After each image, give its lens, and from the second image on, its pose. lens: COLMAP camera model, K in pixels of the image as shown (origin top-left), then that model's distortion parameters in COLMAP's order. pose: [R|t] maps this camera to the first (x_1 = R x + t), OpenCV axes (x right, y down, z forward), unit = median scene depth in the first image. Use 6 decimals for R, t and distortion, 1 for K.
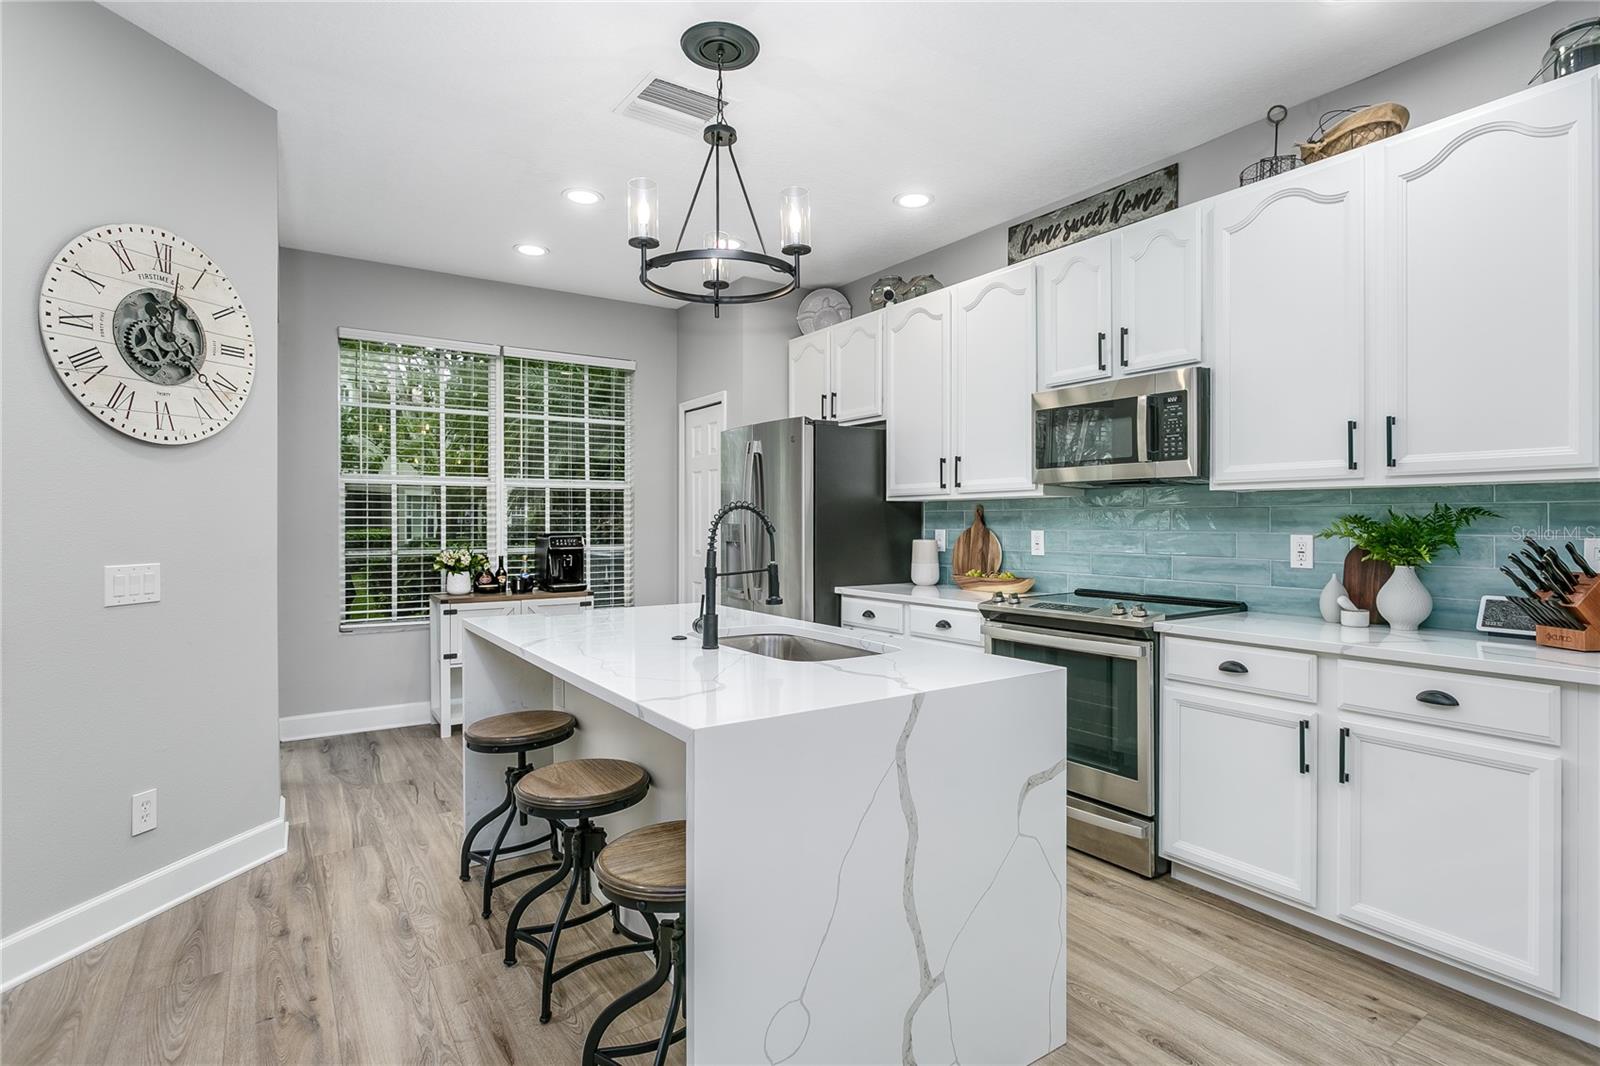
lens RADIAL K [[797.8, 0, 802.4], [0, 797.8, 523.6], [0, 0, 1]] dist [-0.012322, 0.005507]
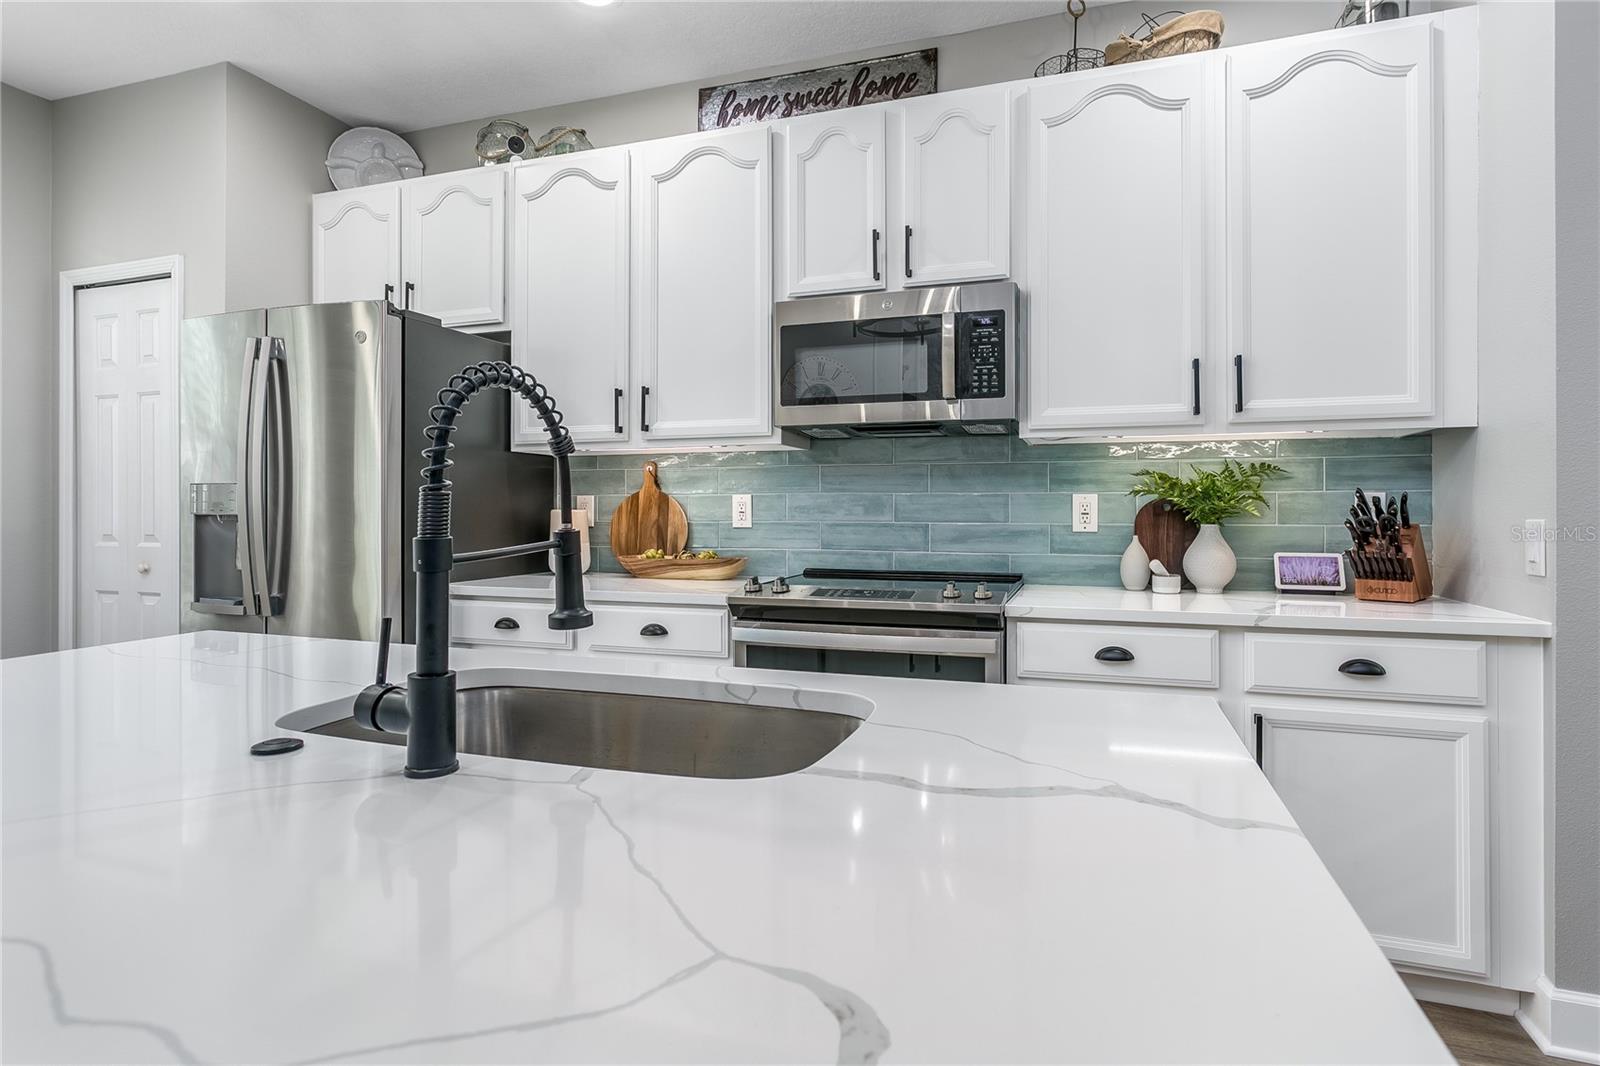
lens RADIAL K [[797.8, 0, 829.6], [0, 797.8, 508.7], [0, 0, 1]] dist [-0.012322, 0.005507]
pose [[0.787452, 0.000671, 0.616375, -0.143591], [0.001511, 0.999994, -0.003018, 0.032701], [-0.616374, 0.003308, 0.787447, 0.475255]]
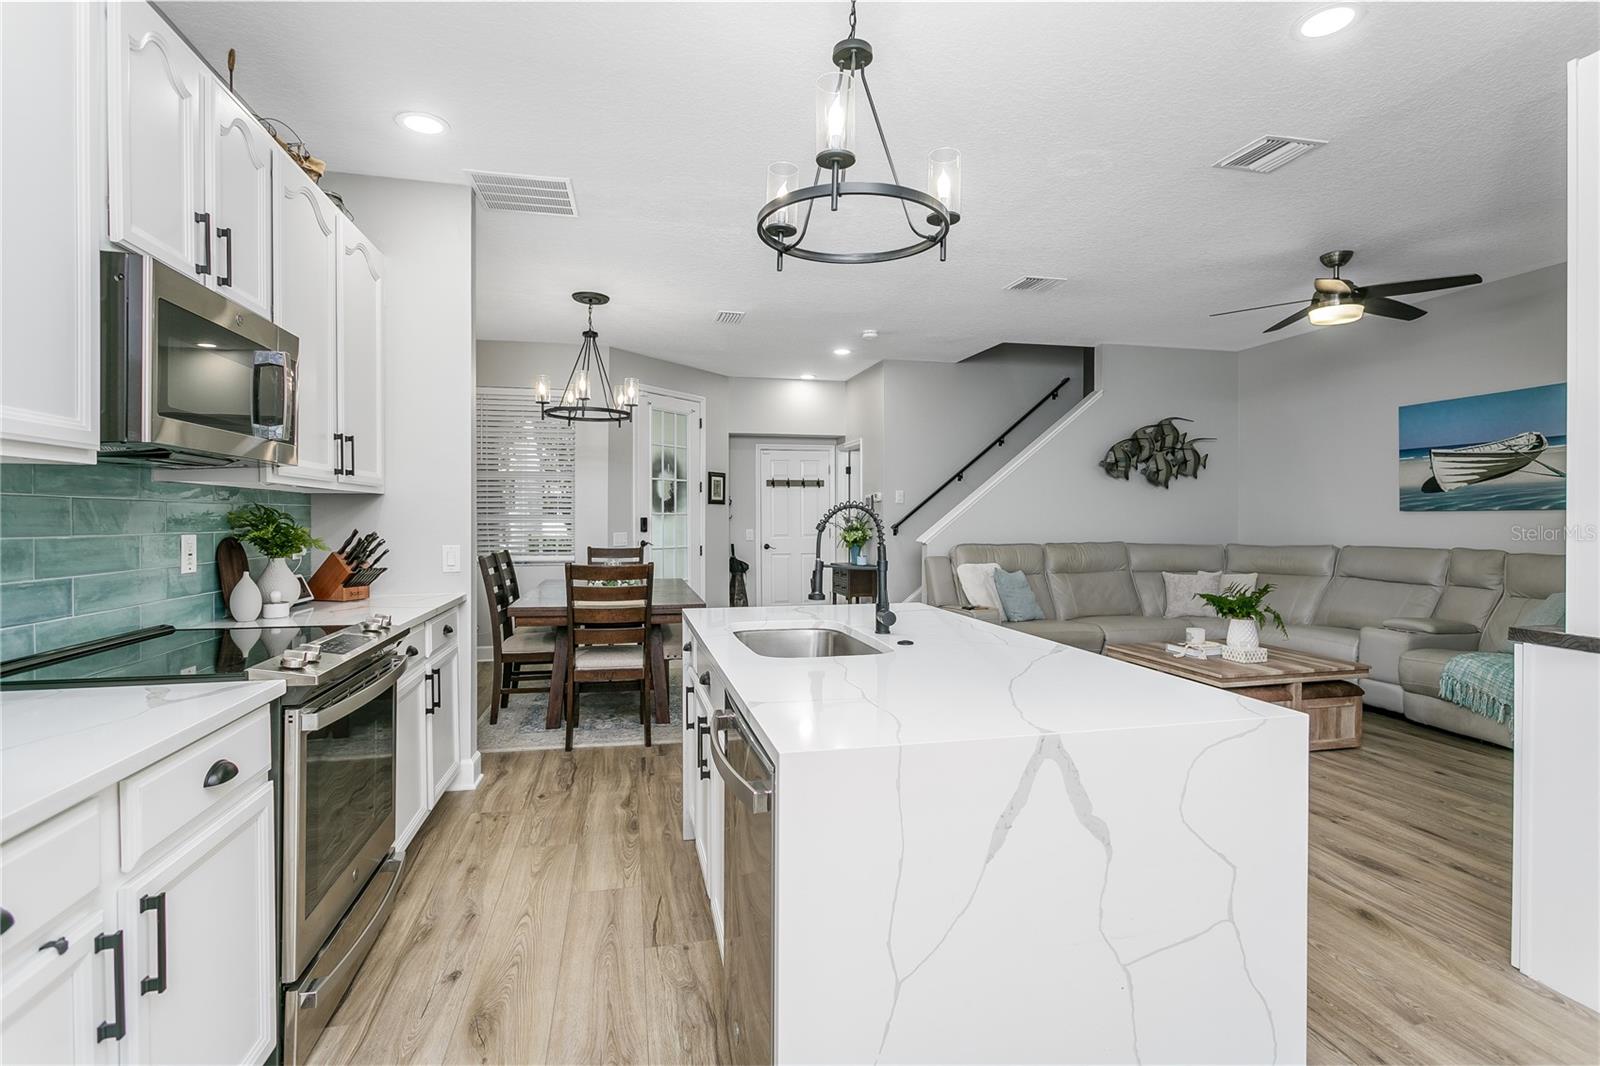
lens RADIAL K [[769.9, 0, 811.6], [0, 769.9, 521.7], [0, 0, 1]] dist [-0.005280, 0.002260]
pose [[-0.939108, -0.002677, 0.343612, -0.299311], [0.000299, 0.999963, 0.008607, -0.007171], [-0.343622, 0.008185, -0.939072, 1.553641]]
